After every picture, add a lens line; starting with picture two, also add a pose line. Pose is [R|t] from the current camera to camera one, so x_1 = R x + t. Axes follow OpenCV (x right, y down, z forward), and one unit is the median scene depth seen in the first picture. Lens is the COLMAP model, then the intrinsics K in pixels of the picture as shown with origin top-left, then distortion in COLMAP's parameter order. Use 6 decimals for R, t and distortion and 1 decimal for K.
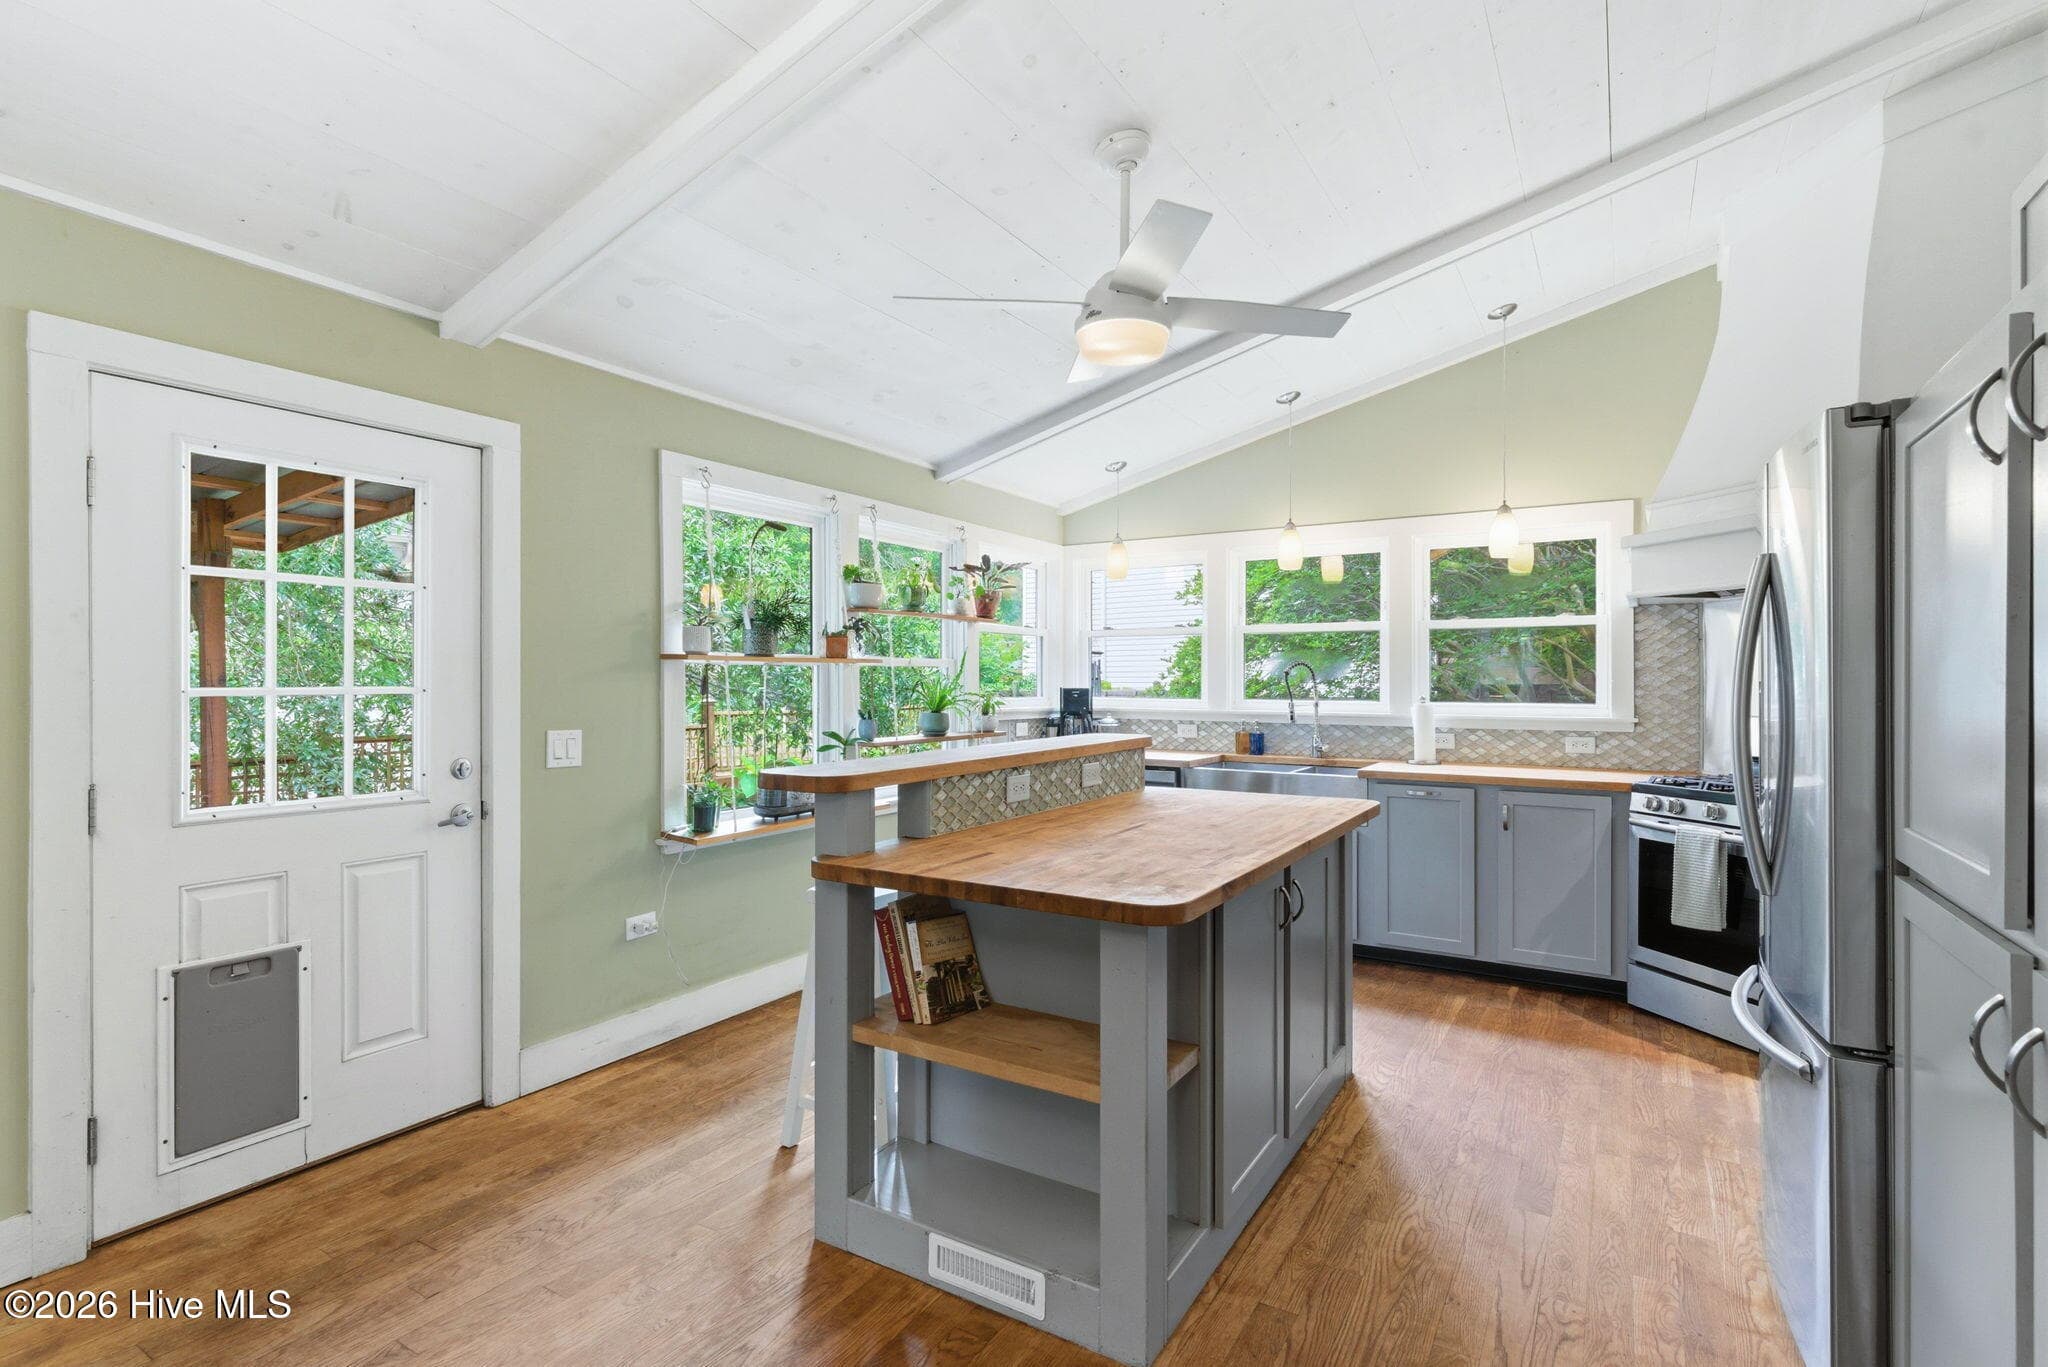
lens RADIAL K [[991.5, 0, 1015.2], [0, 991.5, 682.6], [0, 0, 1]] dist [-0.003898, 0.000964]
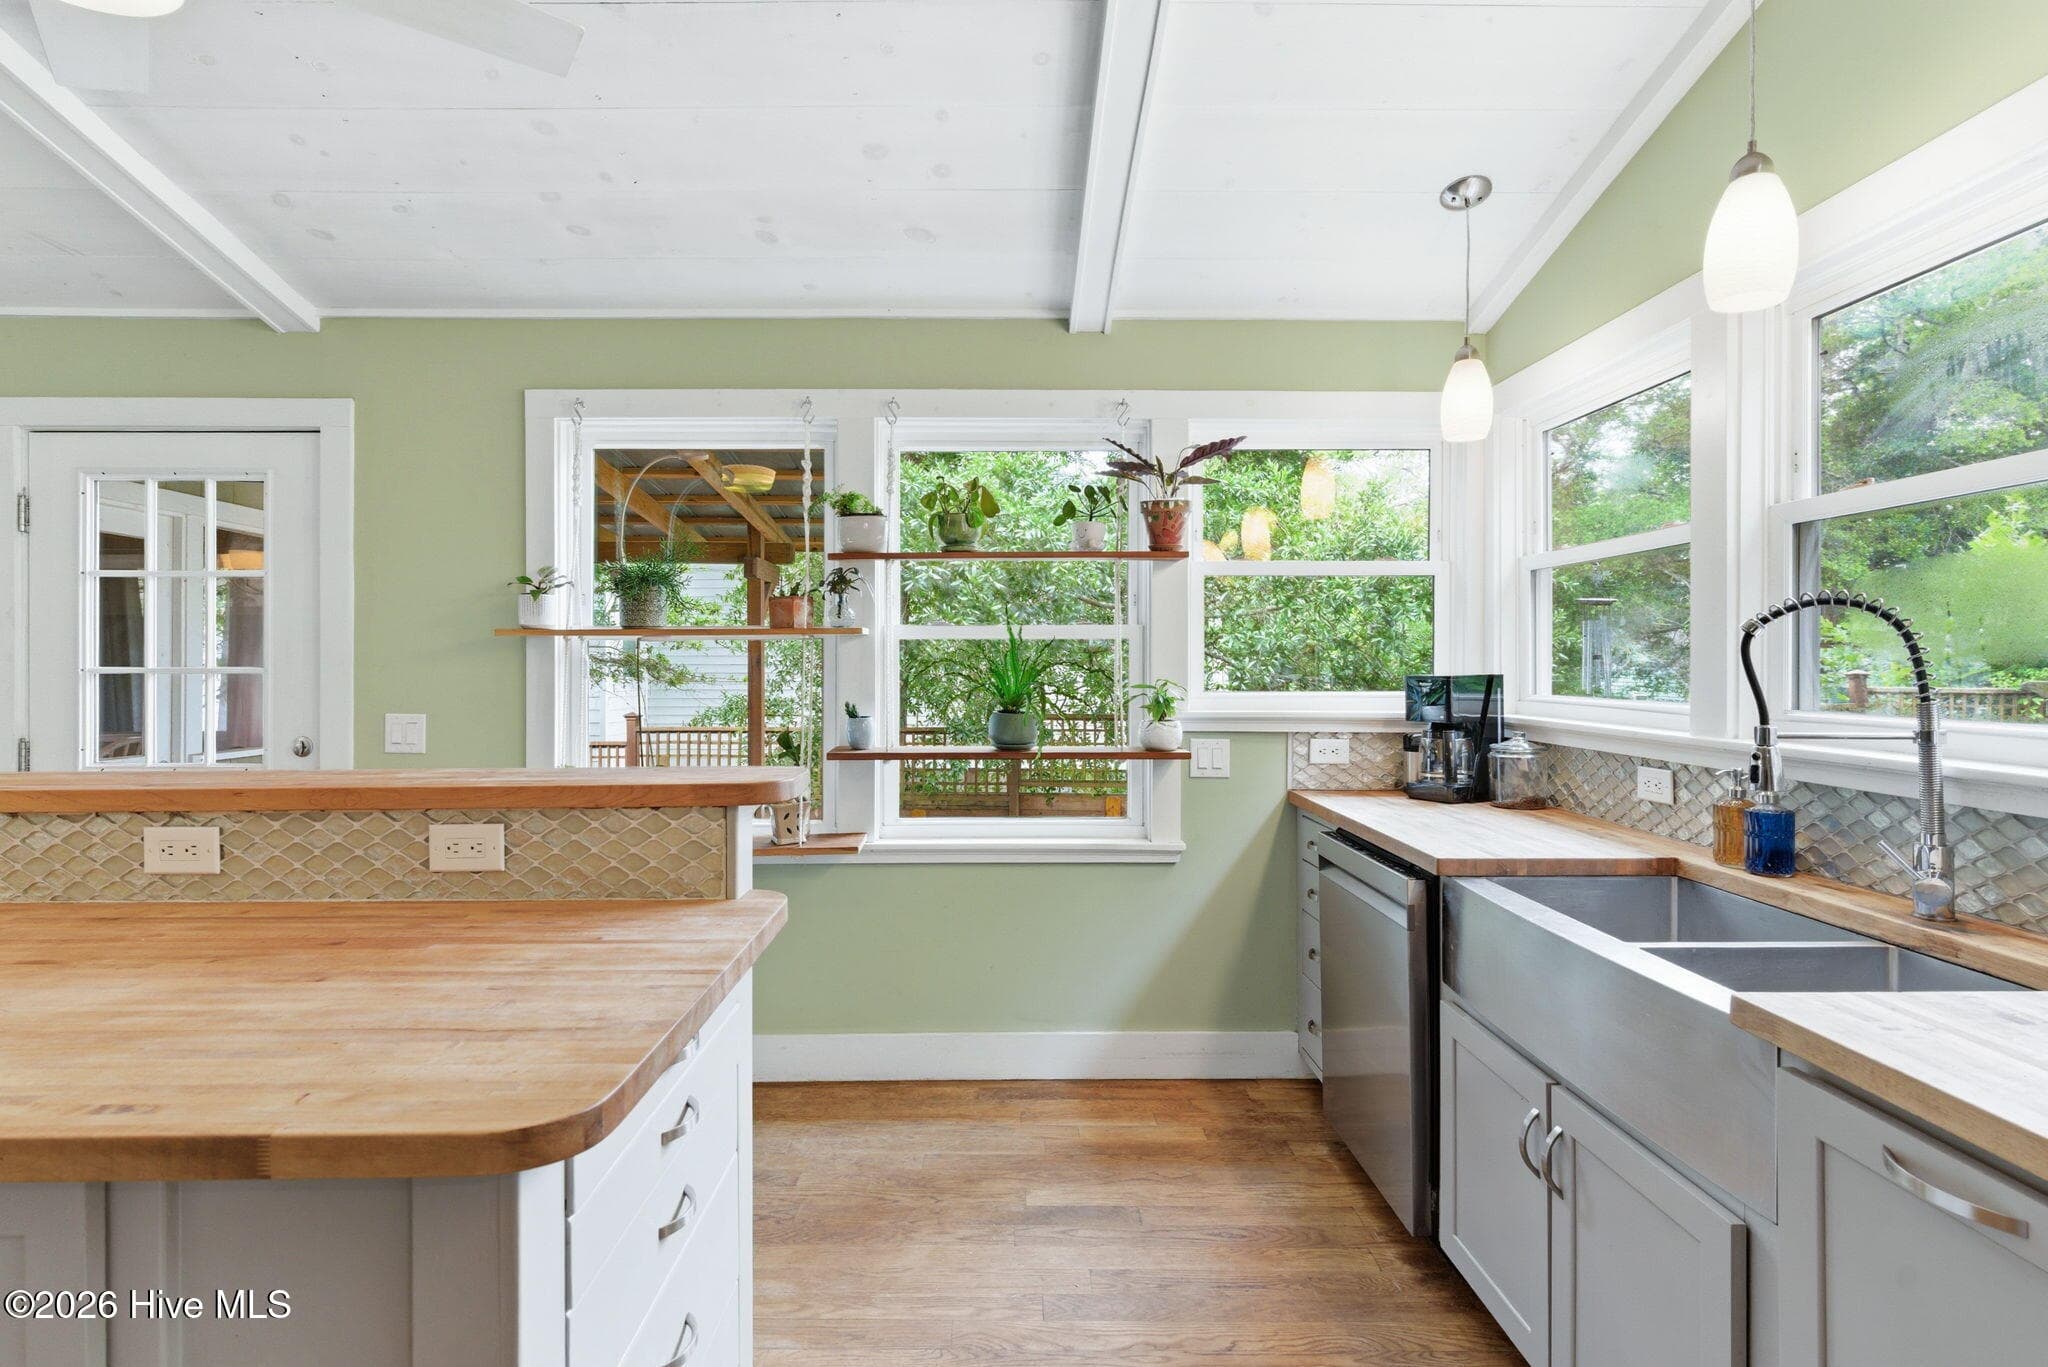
lens RADIAL K [[991.5, 0, 1017.0], [0, 991.5, 678.1], [0, 0, 1]] dist [-0.003898, 0.000964]
pose [[0.532826, 0.011038, -0.846153, 0.474235], [-0.001409, 0.999925, 0.012157, 0.001434], [0.846224, -0.005285, 0.532802, 0.723171]]
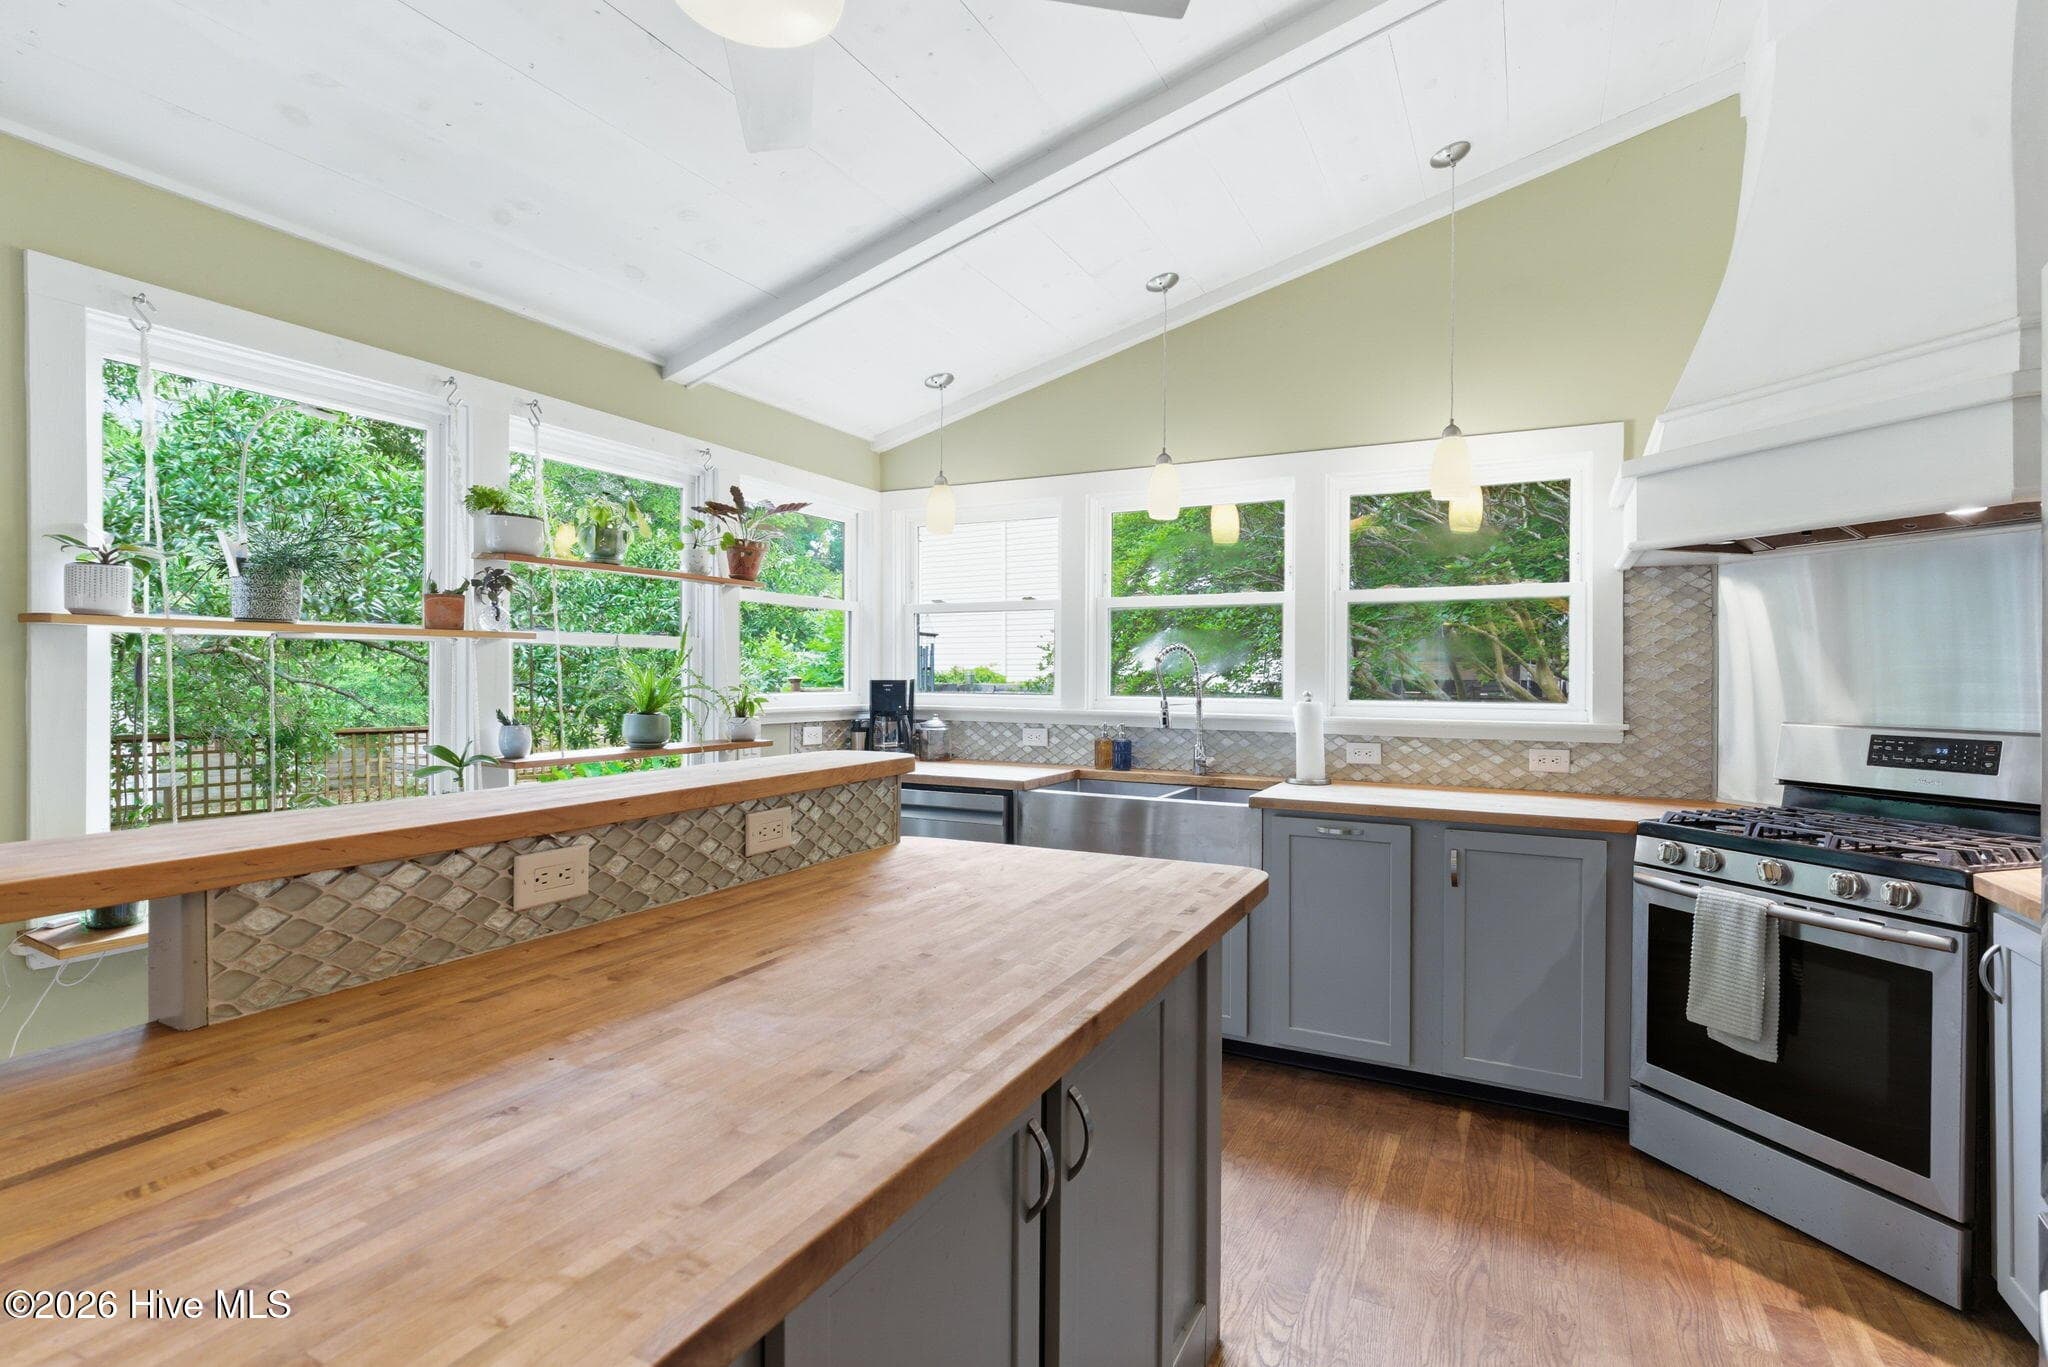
lens RADIAL K [[991.5, 0, 1023.2], [0, 991.5, 680.4], [0, 0, 1]] dist [-0.003898, 0.000964]
pose [[0.996519, 0.004460, 0.083241, 0.129355], [-0.004781, 0.999982, 0.003663, 0.003473], [-0.083223, -0.004048, 0.996523, 0.318631]]
